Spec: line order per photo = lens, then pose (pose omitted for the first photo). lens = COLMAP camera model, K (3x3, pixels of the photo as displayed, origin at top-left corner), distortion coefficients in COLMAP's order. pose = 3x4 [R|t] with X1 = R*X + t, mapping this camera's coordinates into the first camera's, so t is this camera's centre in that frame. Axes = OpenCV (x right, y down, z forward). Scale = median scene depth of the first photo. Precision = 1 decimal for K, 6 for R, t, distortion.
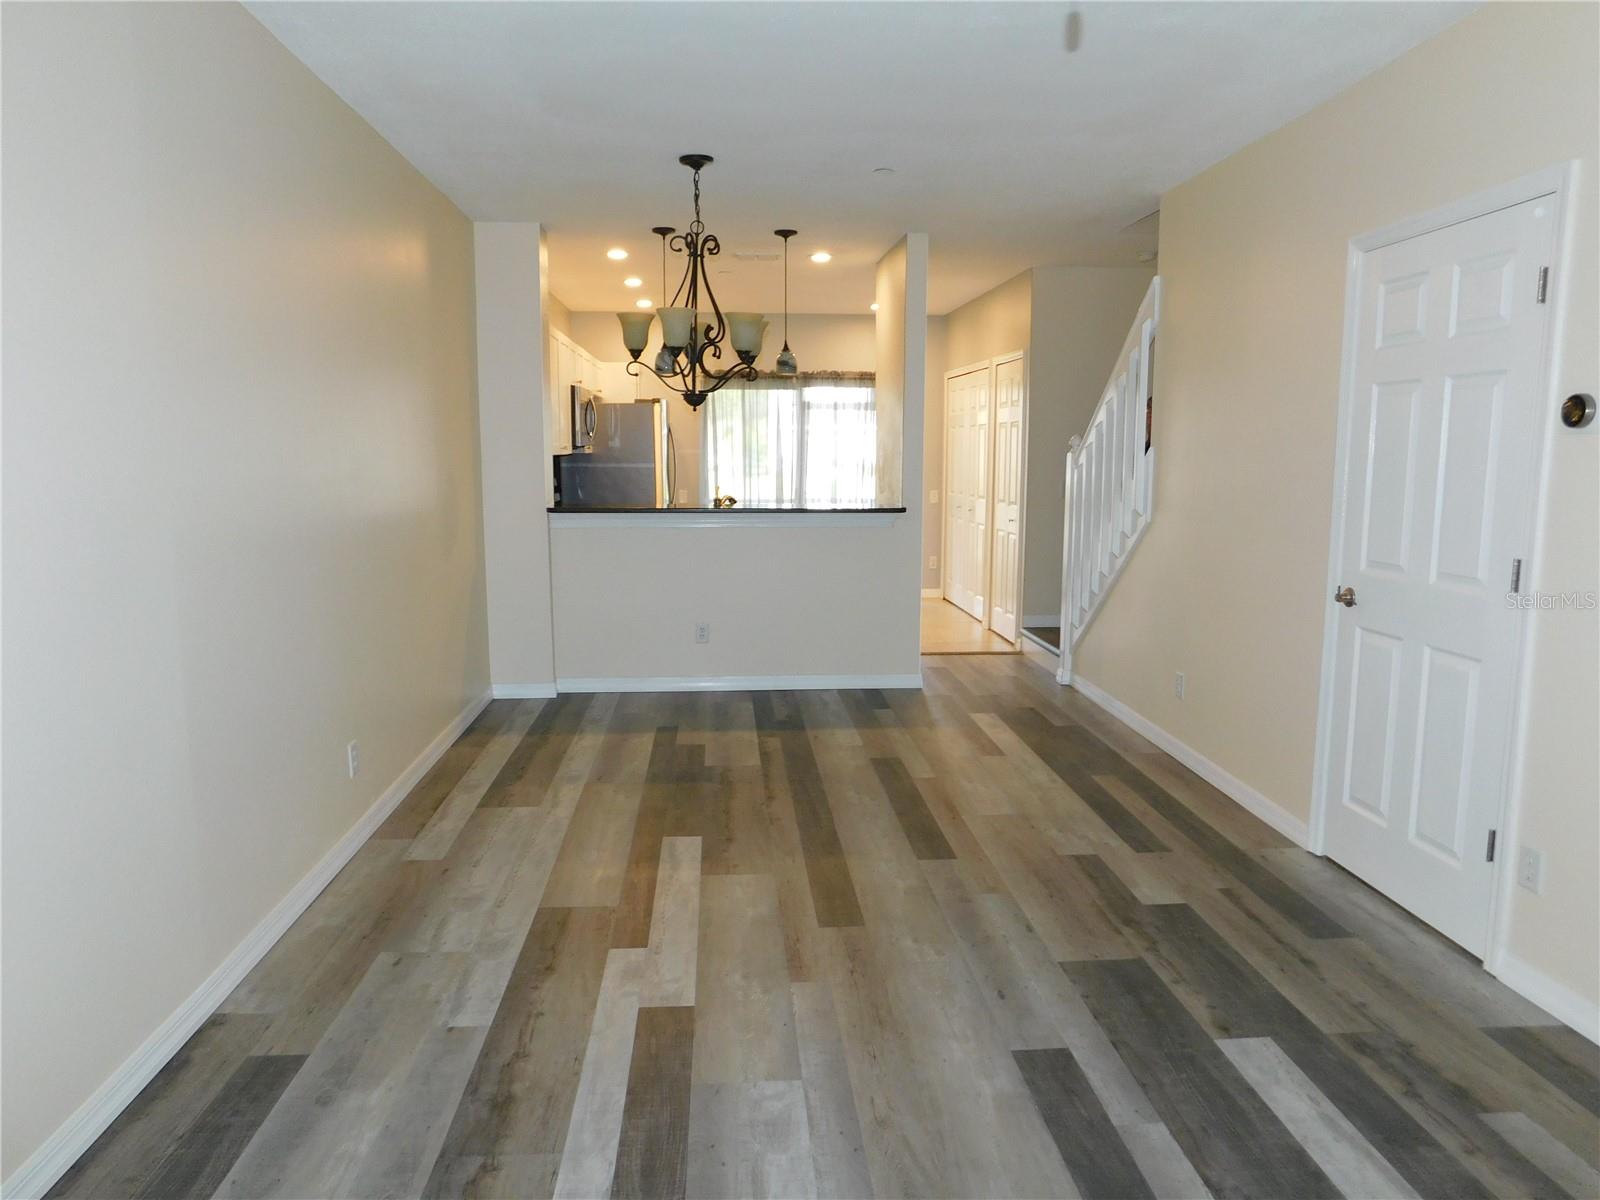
lens RADIAL K [[1062.2, 0, 792.6], [0, 1062.2, 599.3], [0, 0, 1]] dist [-0.051395, 0.030754]
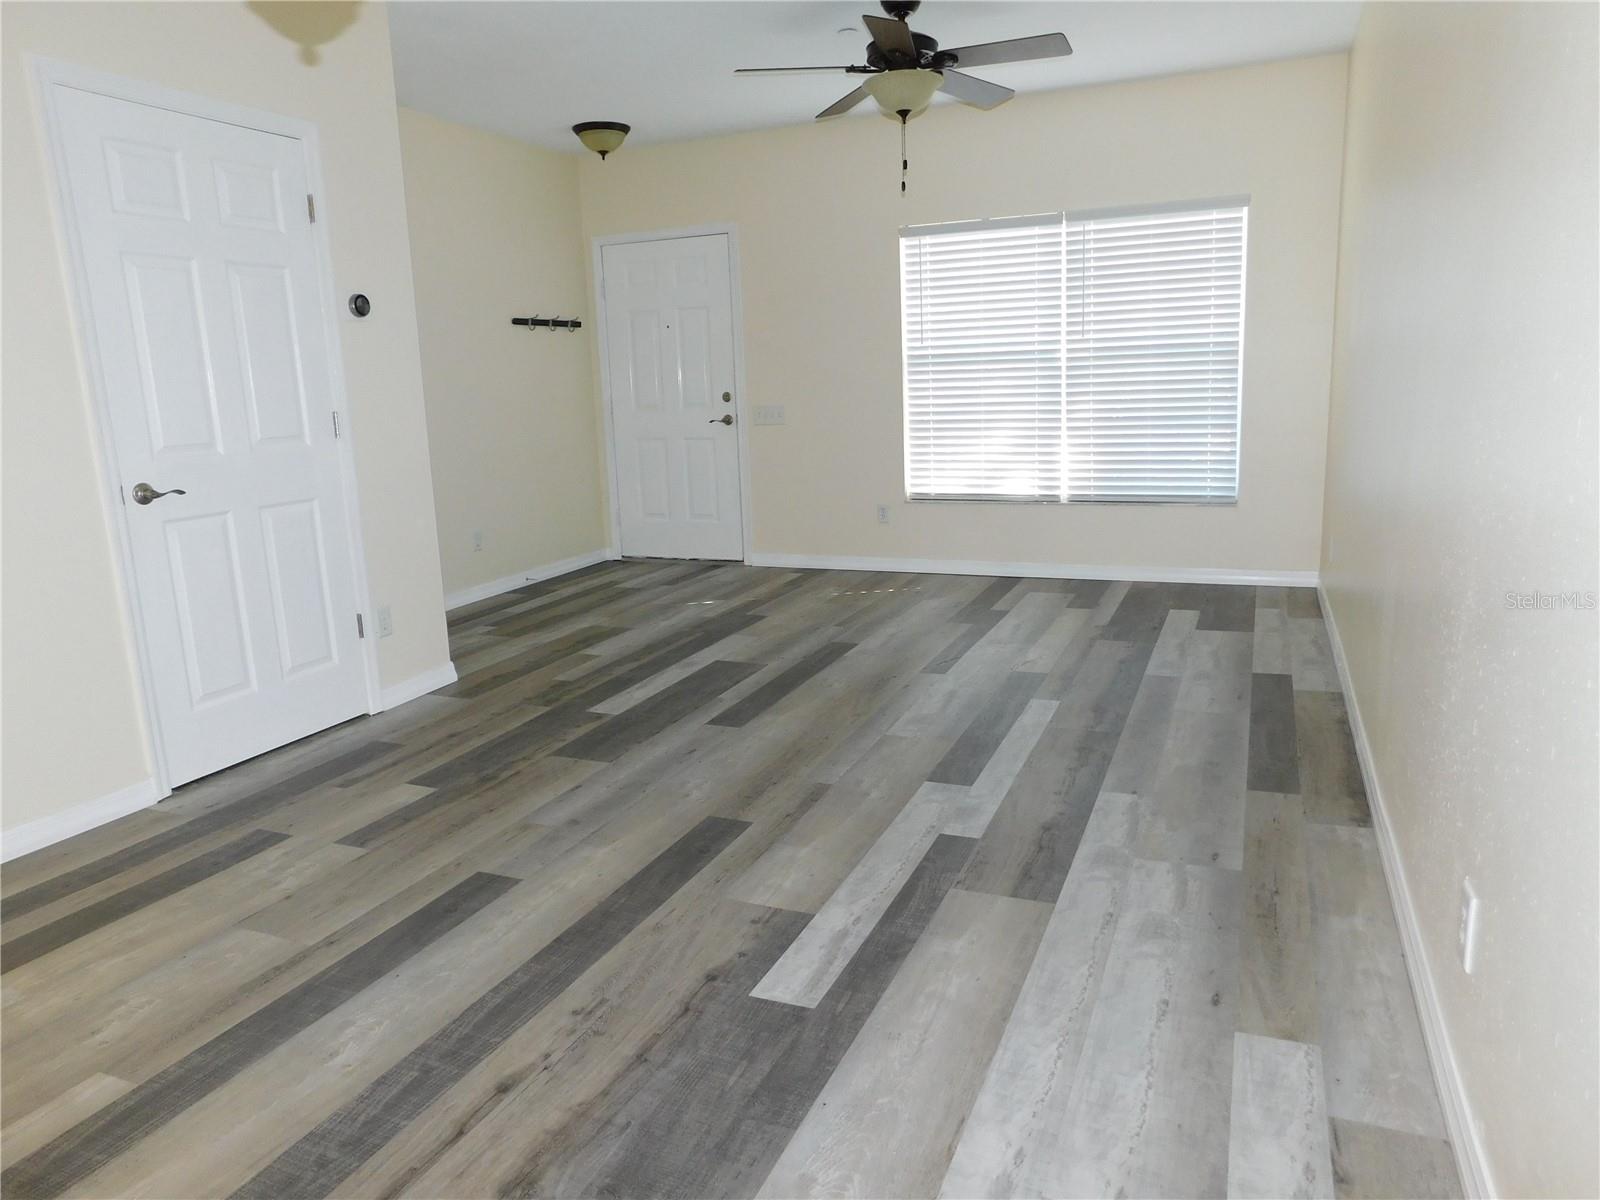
lens RADIAL K [[1062.2, 0, 797.9], [0, 1062.2, 594.0], [0, 0, 1]] dist [-0.051395, 0.030754]
pose [[-0.887608, -0.064714, 0.456032, -0.444282], [0.095830, 0.942469, 0.320264, -0.181491], [-0.450521, 0.327970, -0.830341, 1.787016]]
